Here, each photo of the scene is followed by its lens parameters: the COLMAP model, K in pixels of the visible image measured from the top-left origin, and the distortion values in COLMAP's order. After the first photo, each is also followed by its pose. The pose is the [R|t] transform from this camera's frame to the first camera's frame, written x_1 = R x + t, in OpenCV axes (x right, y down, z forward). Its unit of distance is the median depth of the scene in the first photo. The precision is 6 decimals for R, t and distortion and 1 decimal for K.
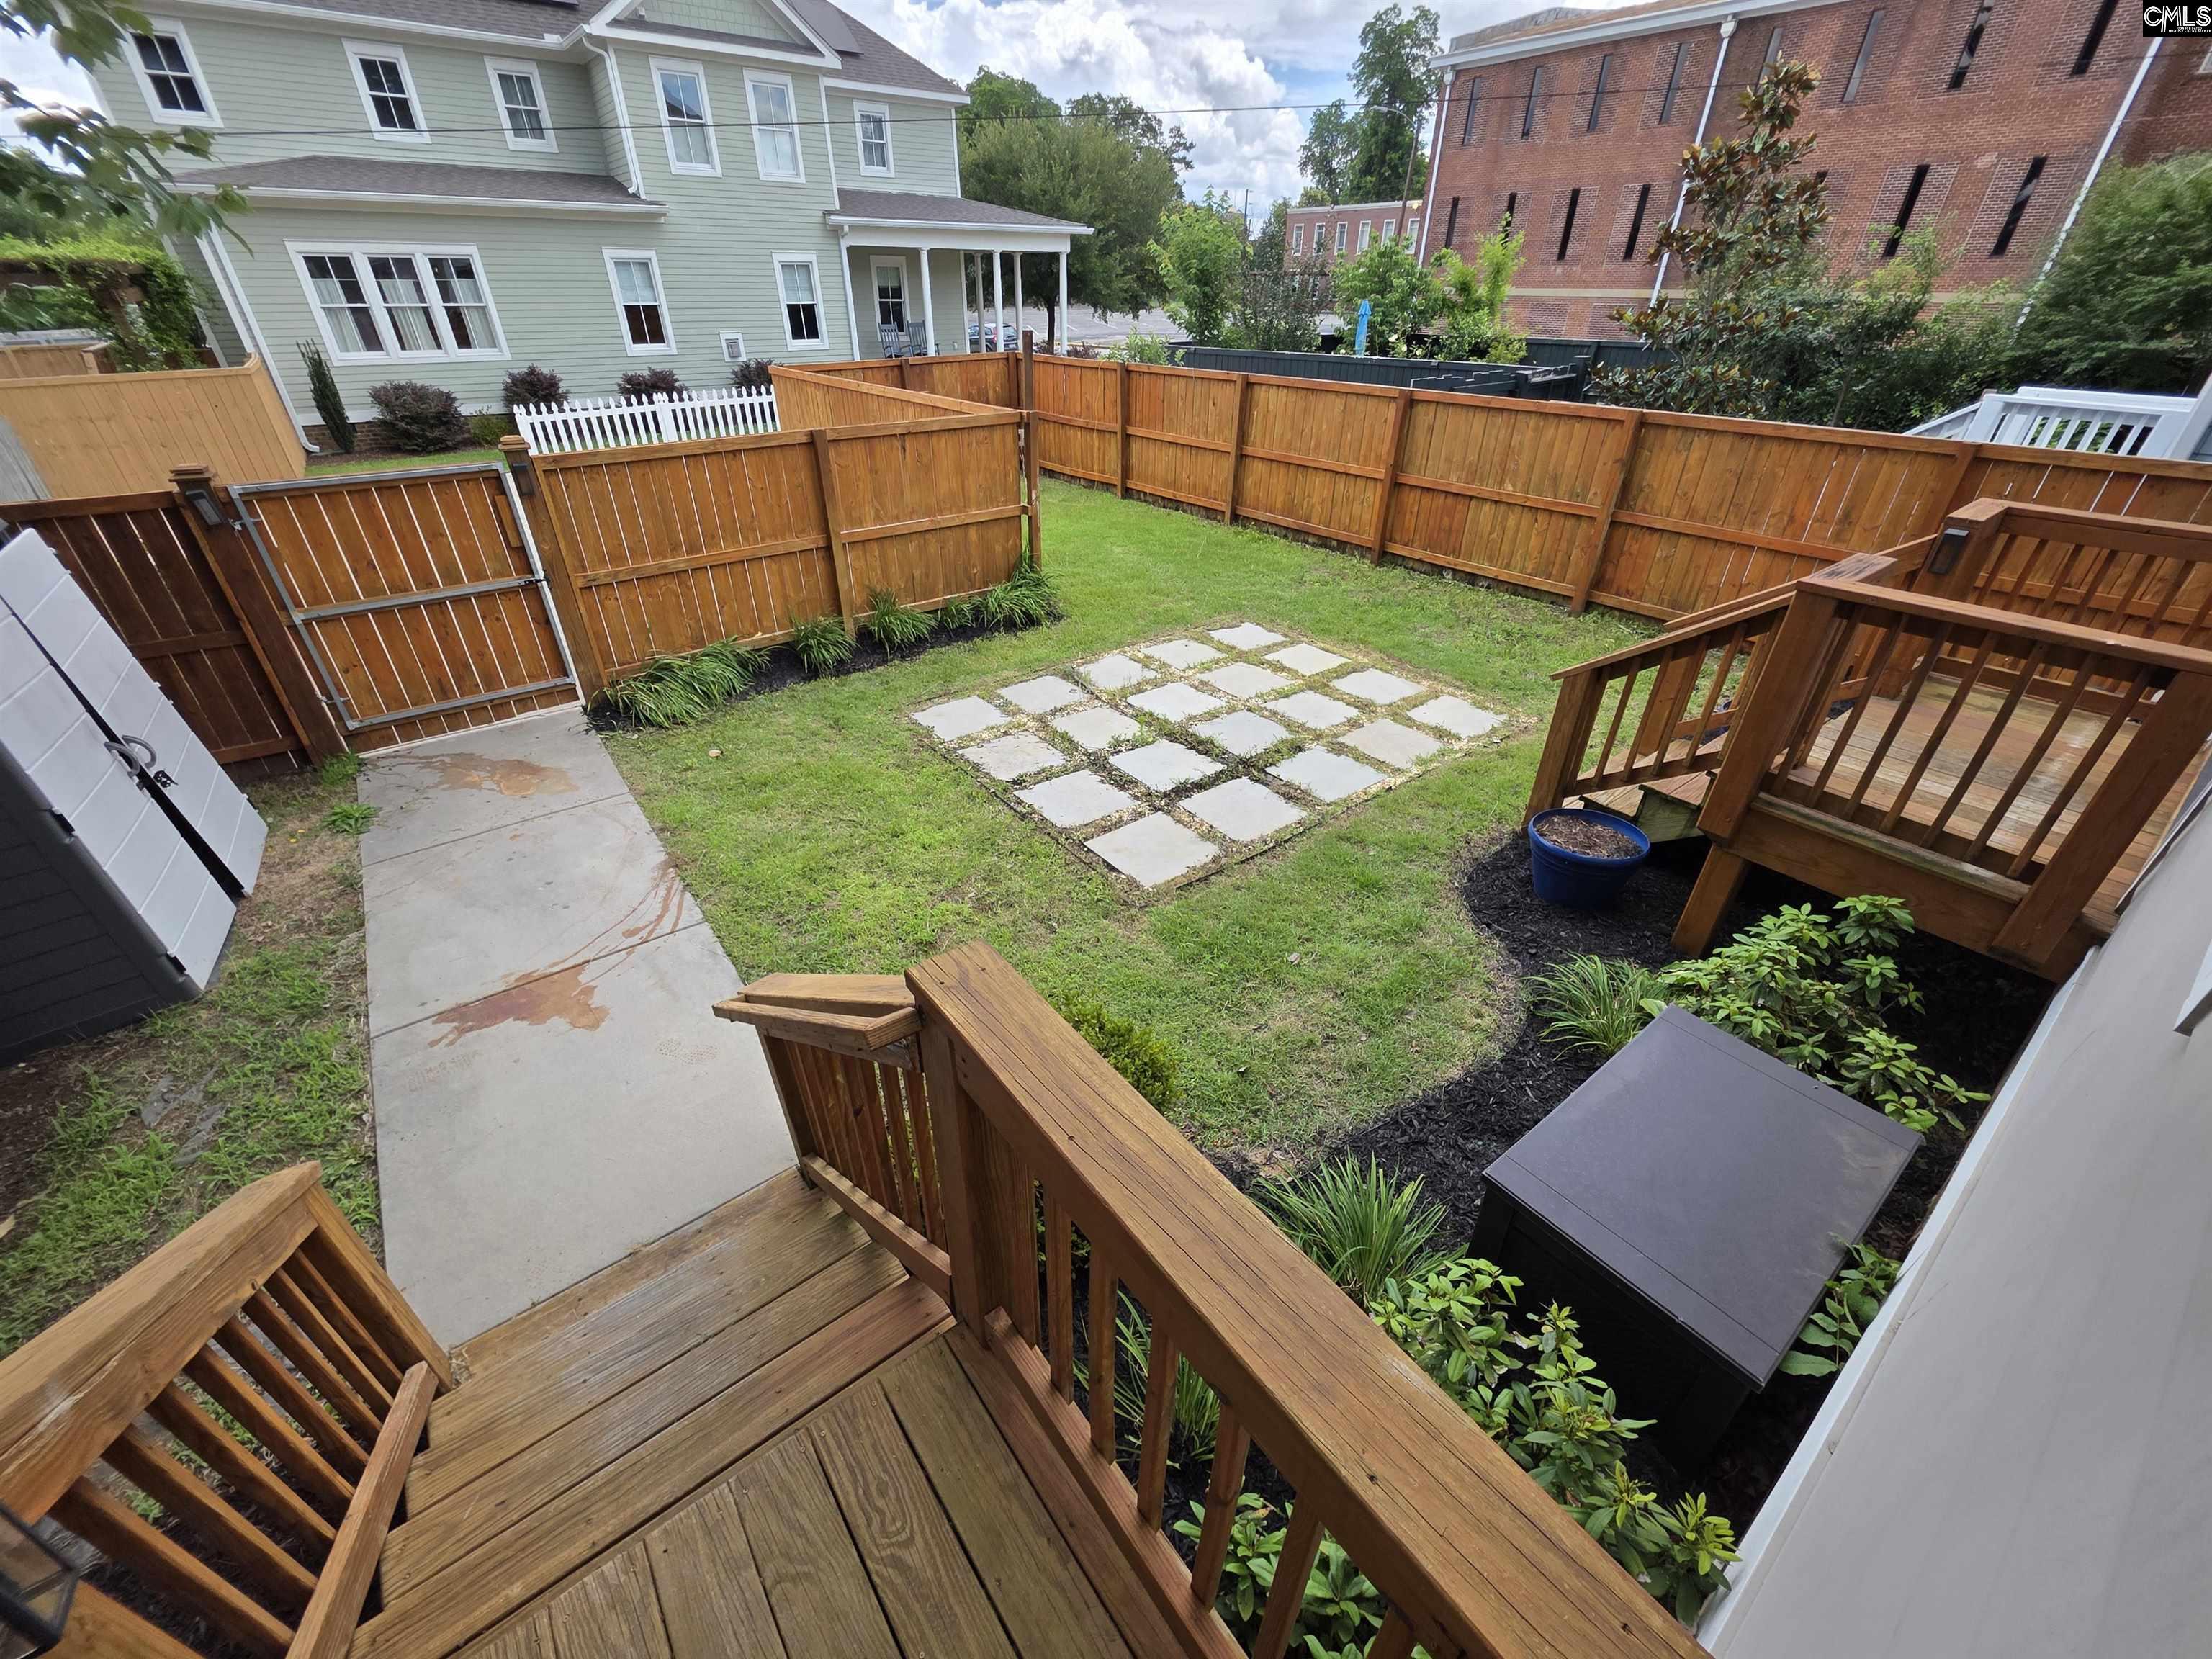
lens RADIAL K [[881.0, 0, 1108.9], [0, 881.0, 824.9], [0, 0, 1]] dist [0.000655, -0.000406]
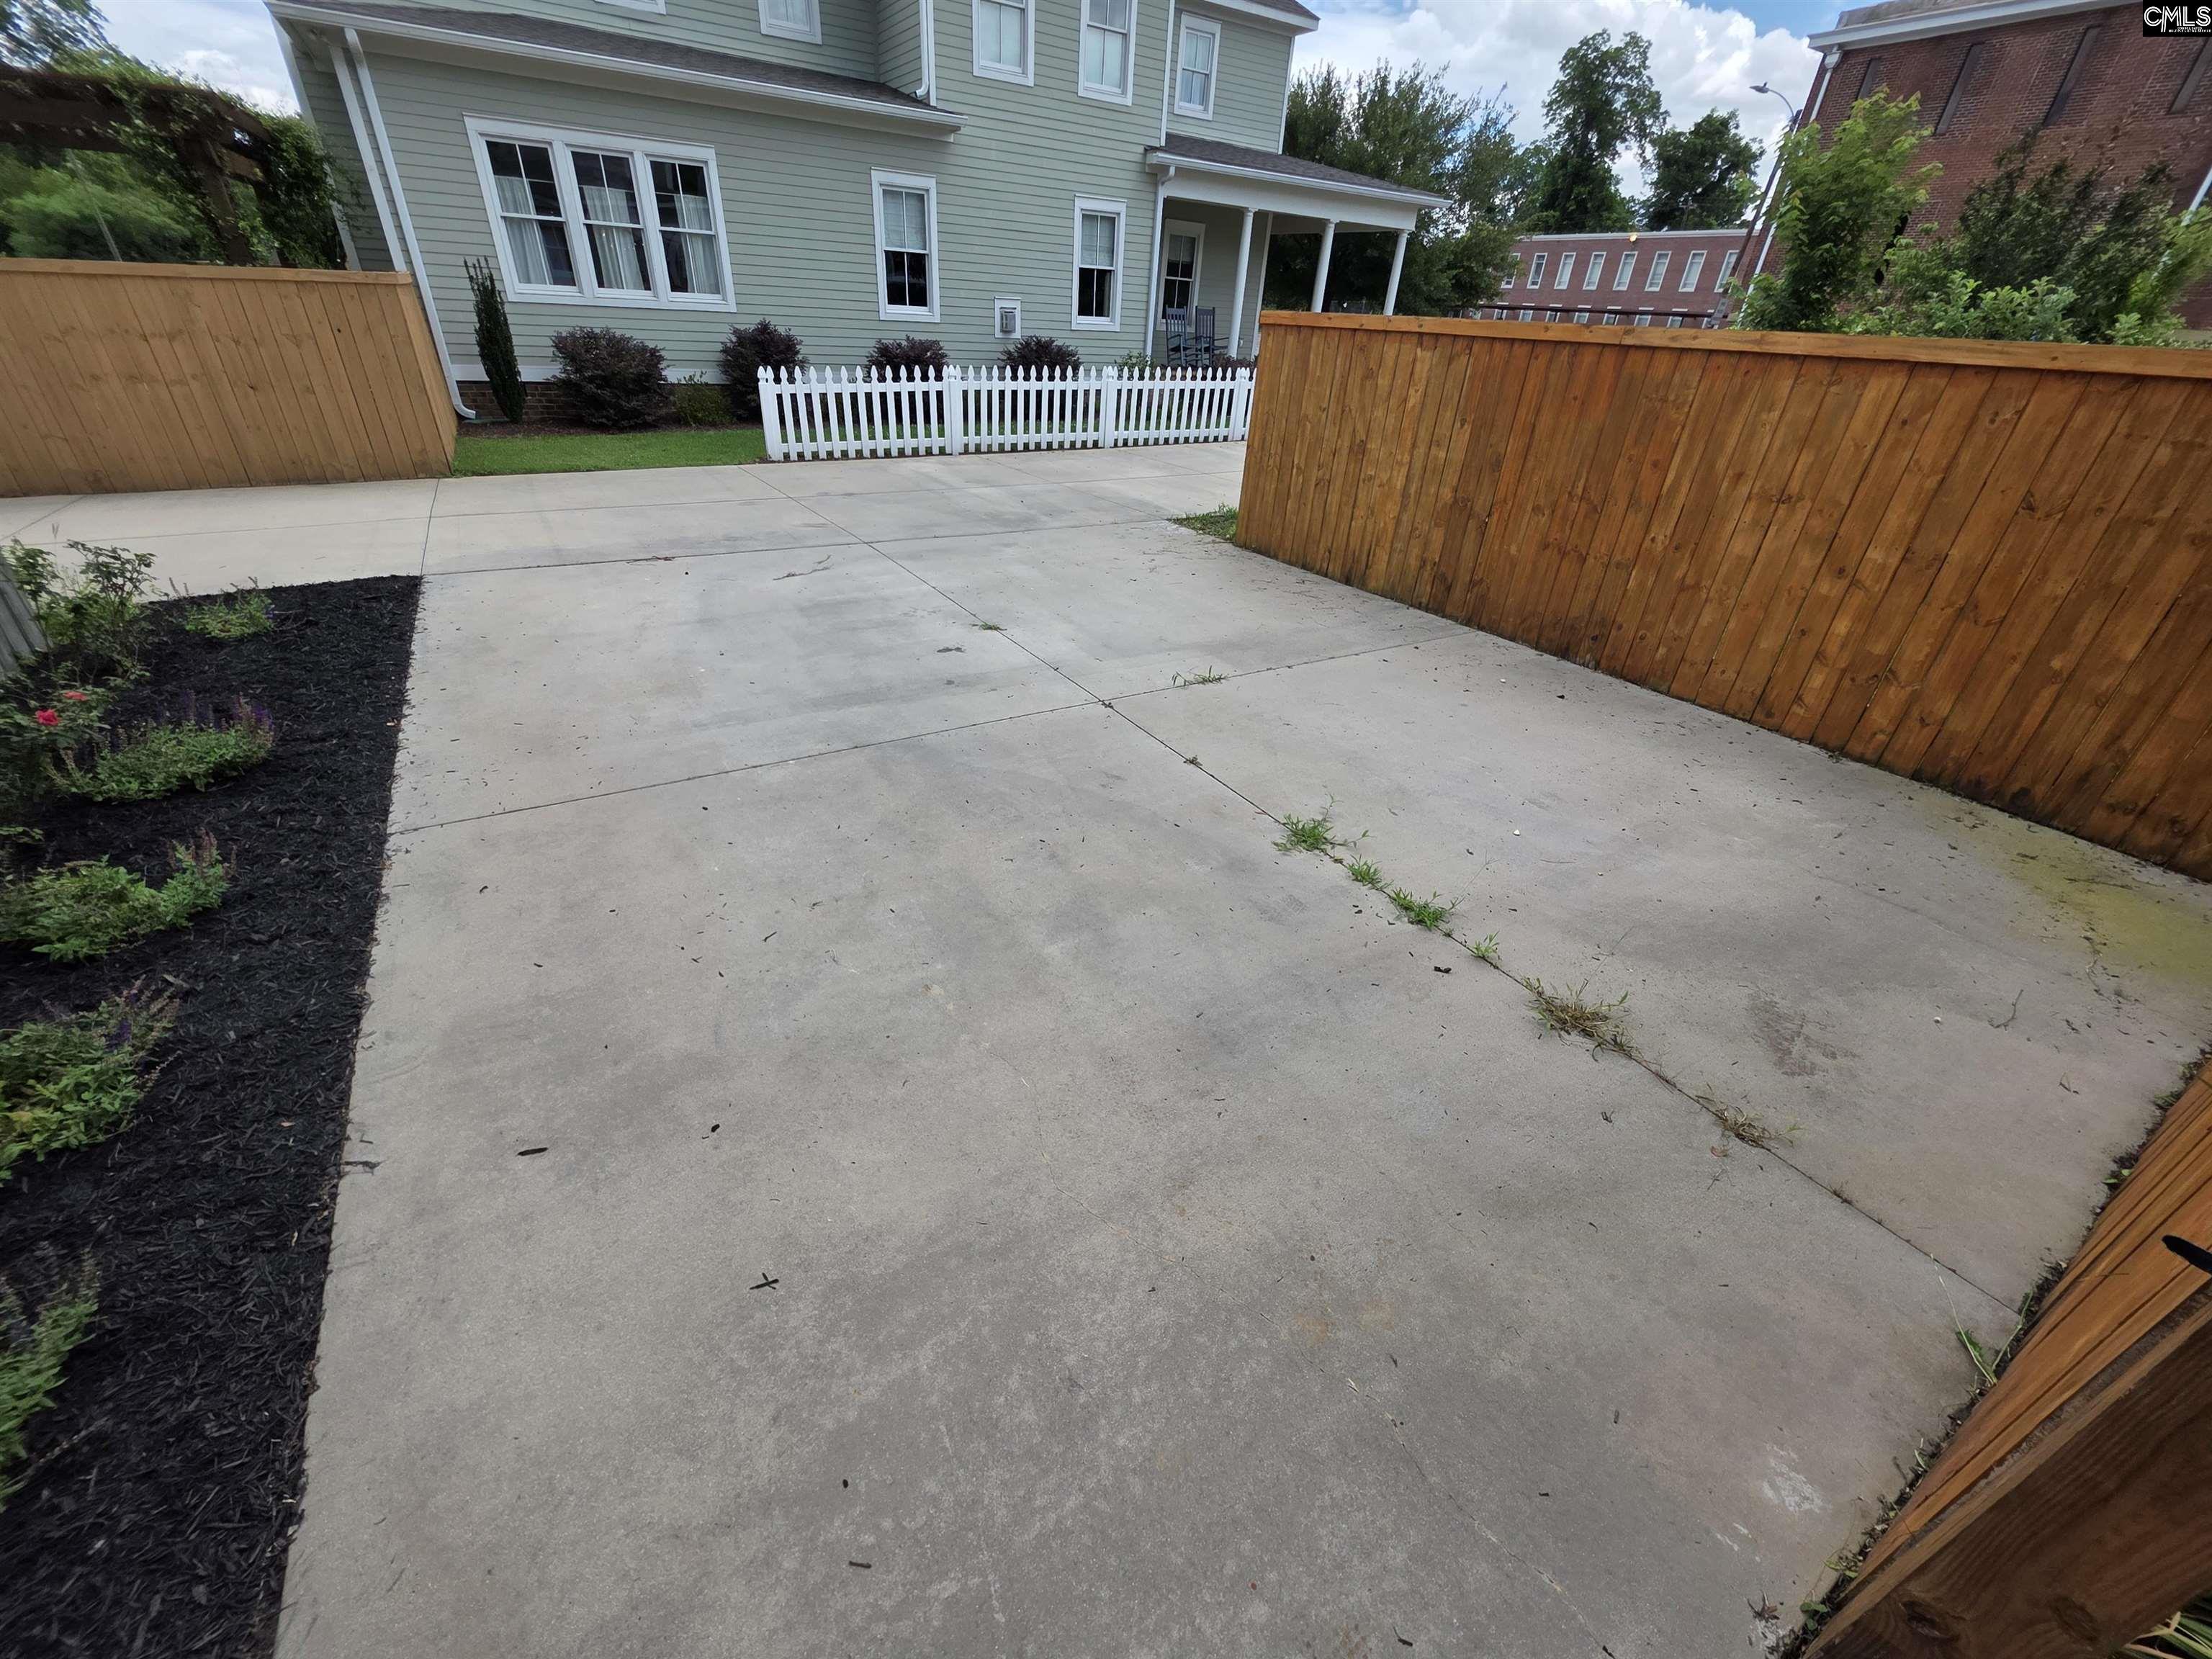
lens RADIAL K [[881.0, 0, 1108.9], [0, 881.0, 824.9], [0, 0, 1]] dist [0.000655, -0.000406]
pose [[0.993911, 0.091439, -0.061480, -0.295015], [-0.092985, 0.995407, -0.022761, -0.119458], [0.059117, 0.028339, 0.997849, 0.309019]]
